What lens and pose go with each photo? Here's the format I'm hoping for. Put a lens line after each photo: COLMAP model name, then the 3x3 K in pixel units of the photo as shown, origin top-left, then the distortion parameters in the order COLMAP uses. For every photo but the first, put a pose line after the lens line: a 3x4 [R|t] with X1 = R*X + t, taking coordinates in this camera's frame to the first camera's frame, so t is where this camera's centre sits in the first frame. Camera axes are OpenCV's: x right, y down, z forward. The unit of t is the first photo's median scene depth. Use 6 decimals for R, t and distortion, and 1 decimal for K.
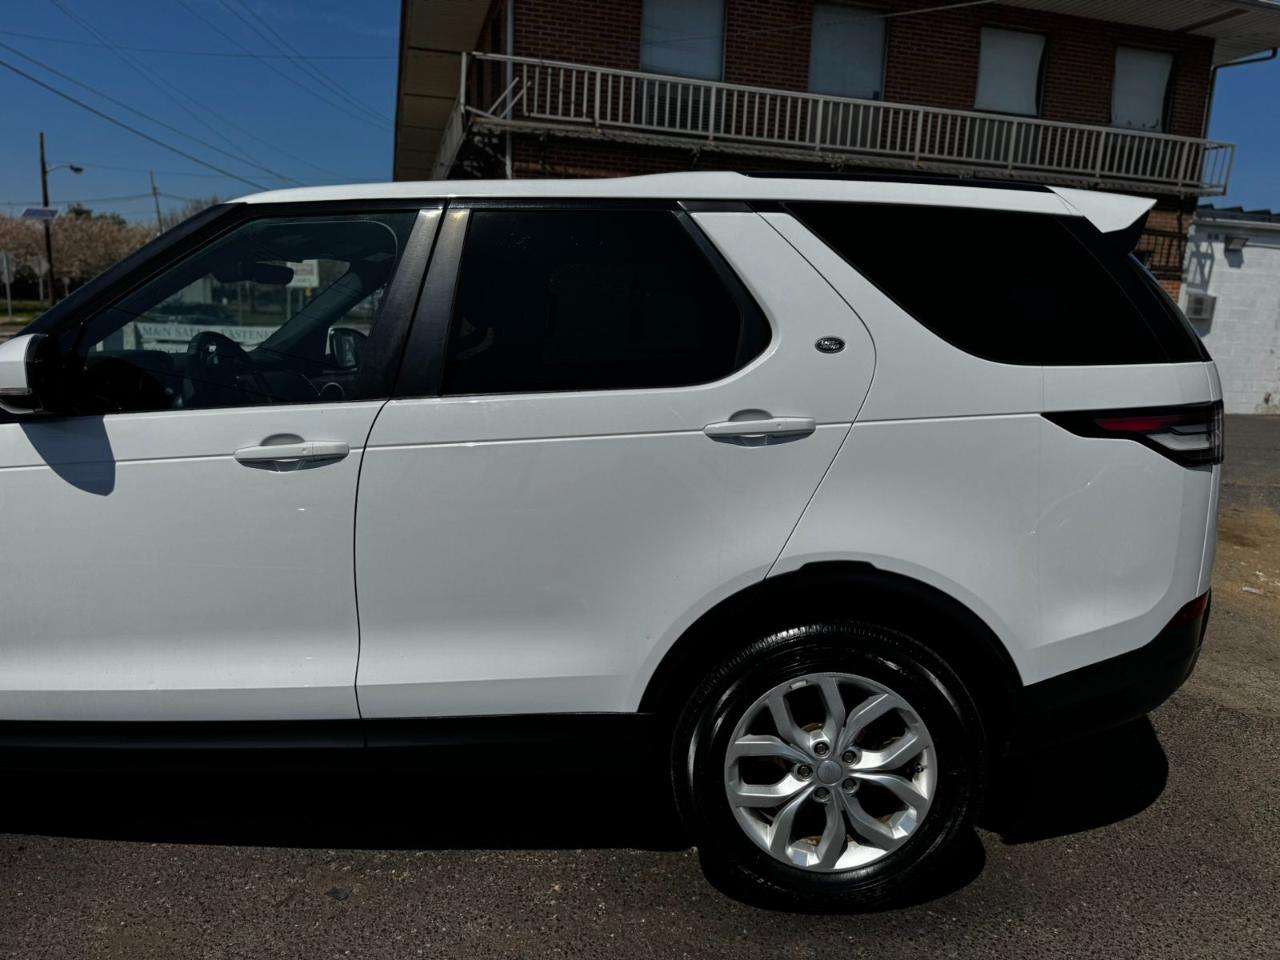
lens RADIAL K [[904.9, 0, 647.5], [0, 904.9, 474.6], [0, 0, 1]] dist [0.040103, -0.052570]
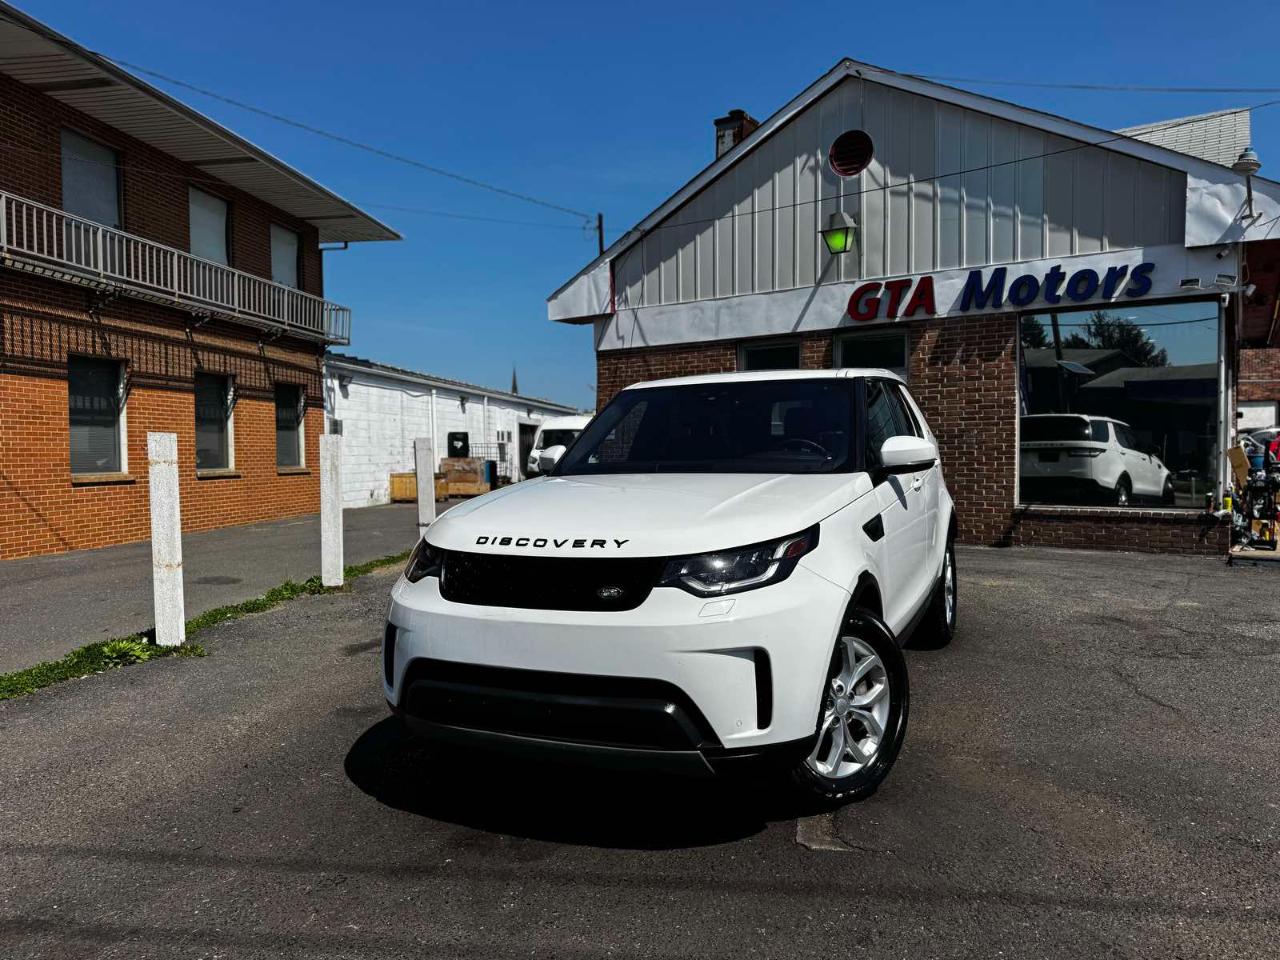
lens RADIAL K [[904.9, 0, 638.8], [0, 904.9, 473.8], [0, 0, 1]] dist [0.040103, -0.052570]
pose [[0.408563, -0.065344, 0.910388, -0.505633], [0.187793, 0.982112, -0.013785, -0.028001], [-0.893202, 0.176597, 0.413526, 0.121791]]
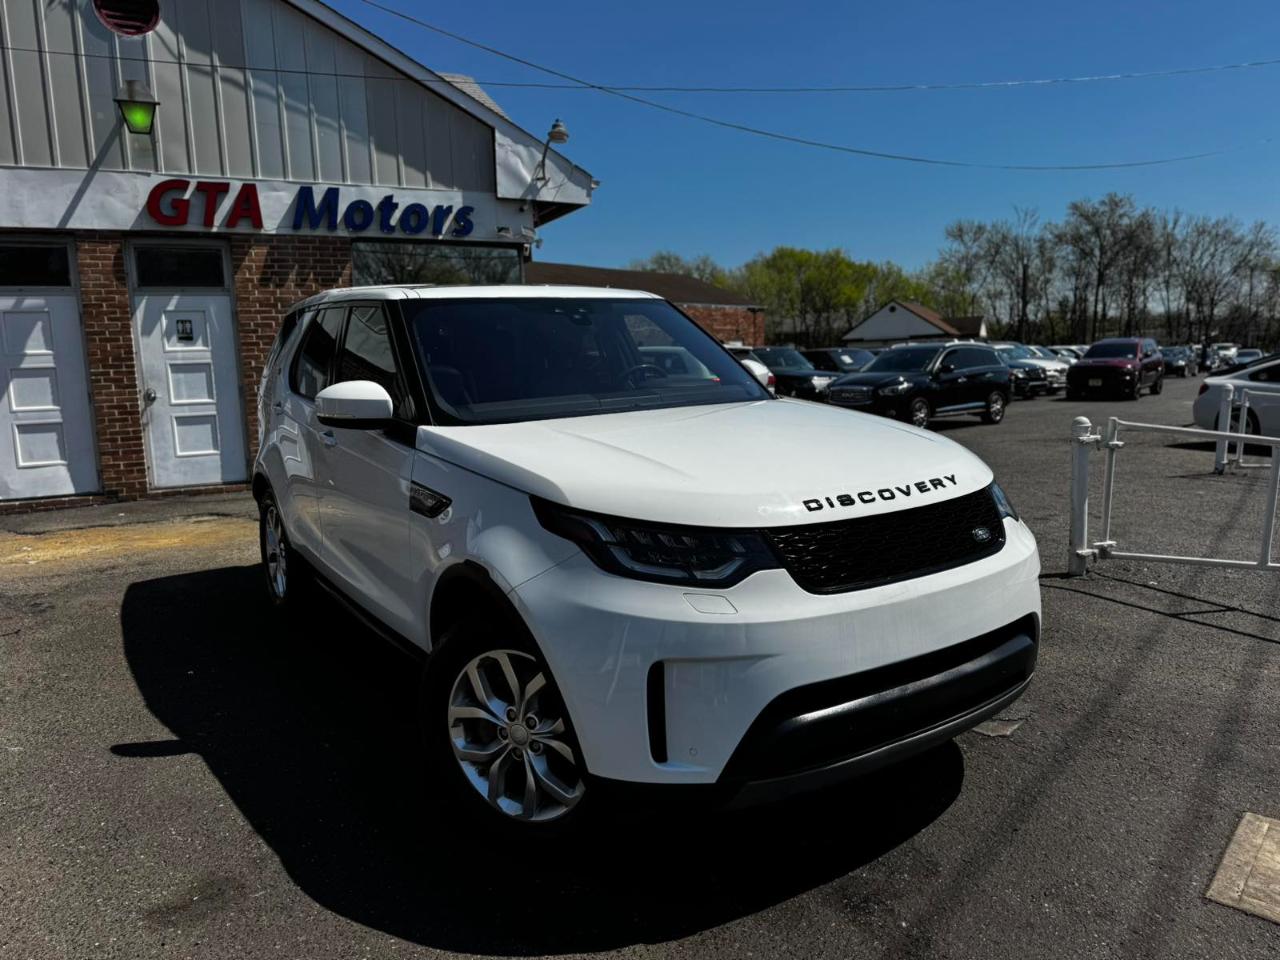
lens RADIAL K [[904.9, 0, 645.5], [0, 904.9, 475.7], [0, 0, 1]] dist [0.040103, -0.052570]
pose [[-0.576512, -0.119085, 0.808364, -0.410477], [0.155674, 0.955193, 0.251739, -0.085131], [-0.802121, 0.270972, -0.532142, 0.428576]]
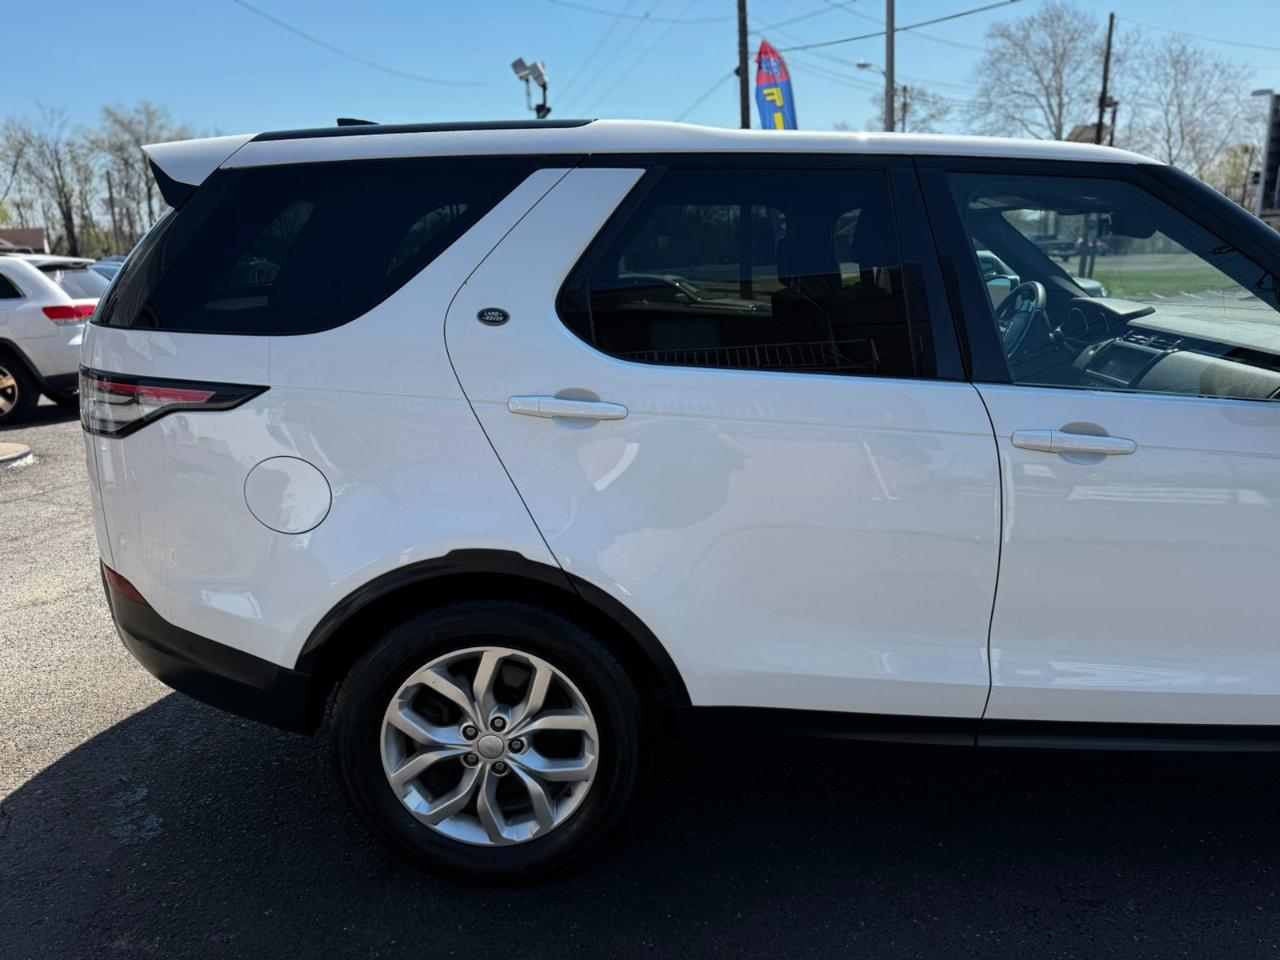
lens RADIAL K [[904.9, 0, 653.1], [0, 904.9, 469.6], [0, 0, 1]] dist [0.040103, -0.052570]
pose [[-0.999596, -0.000826, -0.028413, 0.017130], [-0.012166, 0.915831, 0.401380, -0.093046], [0.025690, 0.401563, -0.915471, 0.490403]]
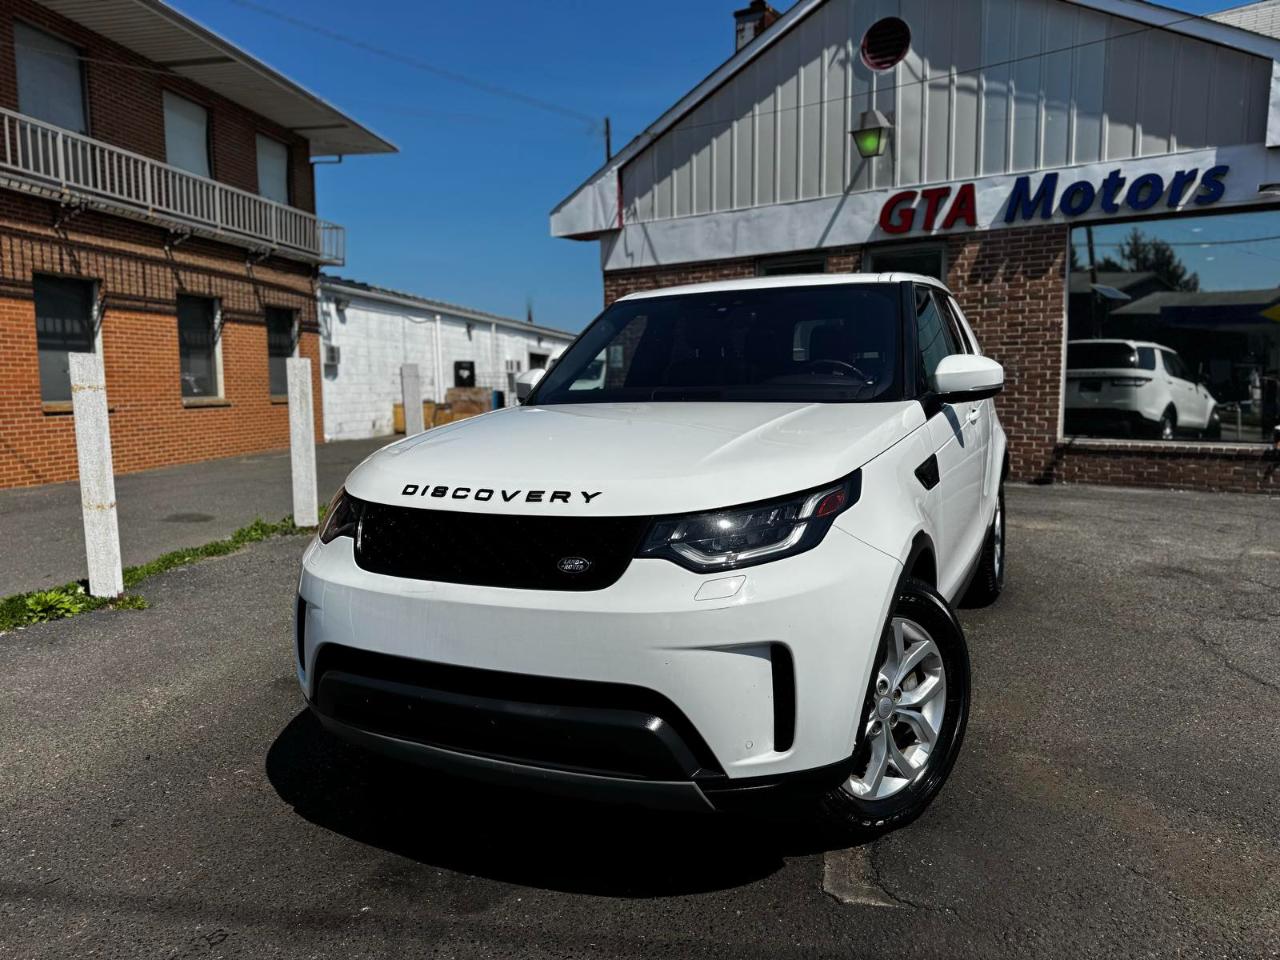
lens RADIAL K [[904.9, 0, 643.5], [0, 904.9, 475.2], [0, 0, 1]] dist [0.040103, -0.052570]
pose [[0.420855, -0.134552, 0.897094, -0.435744], [0.185187, 0.980855, 0.060239, -0.026660], [-0.888024, 0.140778, 0.437715, 0.144267]]
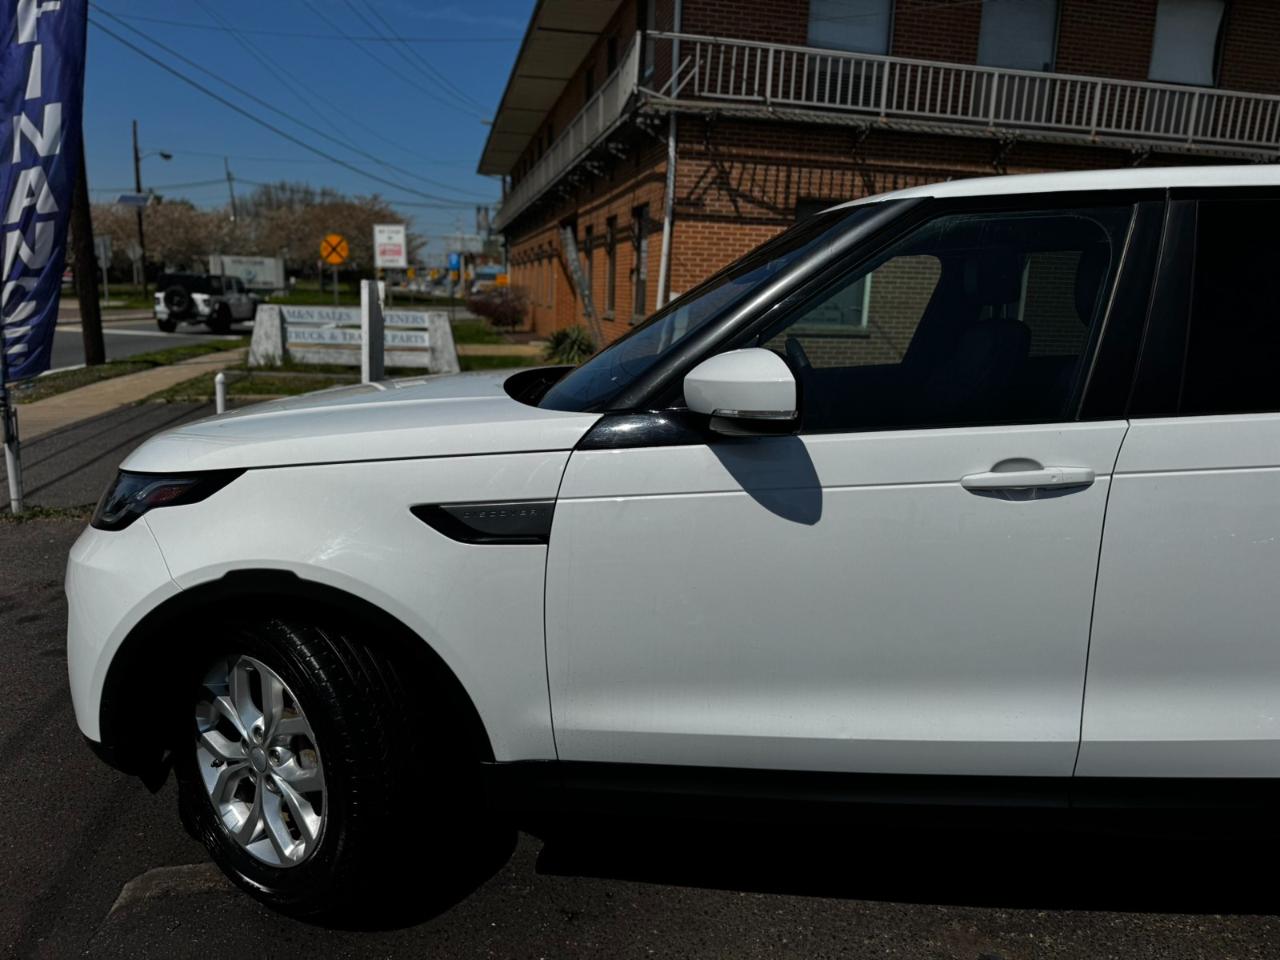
lens RADIAL K [[904.9, 0, 640.1], [0, 904.9, 469.3], [0, 0, 1]] dist [0.040103, -0.052570]
pose [[0.998290, 0.006262, -0.058114, -0.128911], [-0.005372, 0.999866, 0.015453, -0.008200], [0.058203, -0.015114, 0.998190, 0.016996]]
